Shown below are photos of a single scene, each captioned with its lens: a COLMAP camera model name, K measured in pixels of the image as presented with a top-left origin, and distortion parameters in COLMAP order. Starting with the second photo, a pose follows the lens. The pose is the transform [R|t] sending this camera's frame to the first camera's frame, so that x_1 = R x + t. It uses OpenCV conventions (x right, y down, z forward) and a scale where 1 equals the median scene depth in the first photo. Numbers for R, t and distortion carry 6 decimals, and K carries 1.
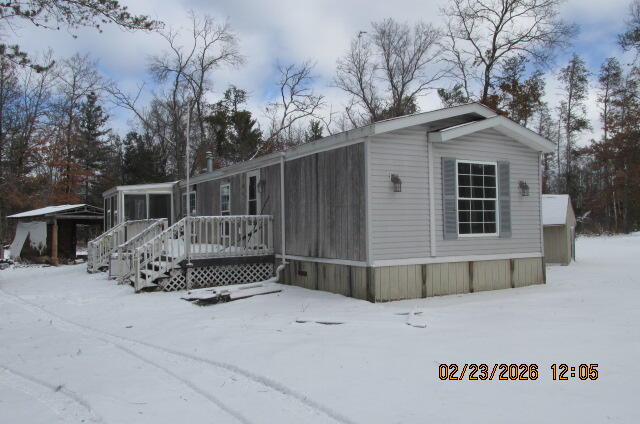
lens RADIAL K [[532.4, 0, 319.2], [0, 532.4, 209.9], [0, 0, 1]] dist [-0.032067, 0.004776]
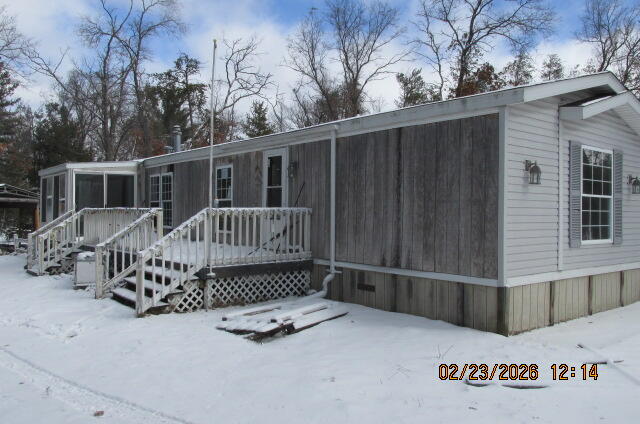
lens RADIAL K [[532.4, 0, 319.2], [0, 532.4, 209.9], [0, 0, 1]] dist [-0.032067, 0.004776]
pose [[0.987256, 0.023944, 0.157330, -0.196173], [-0.027913, 0.999344, 0.023066, -0.005411], [-0.156675, -0.027163, 0.987277, 0.243969]]
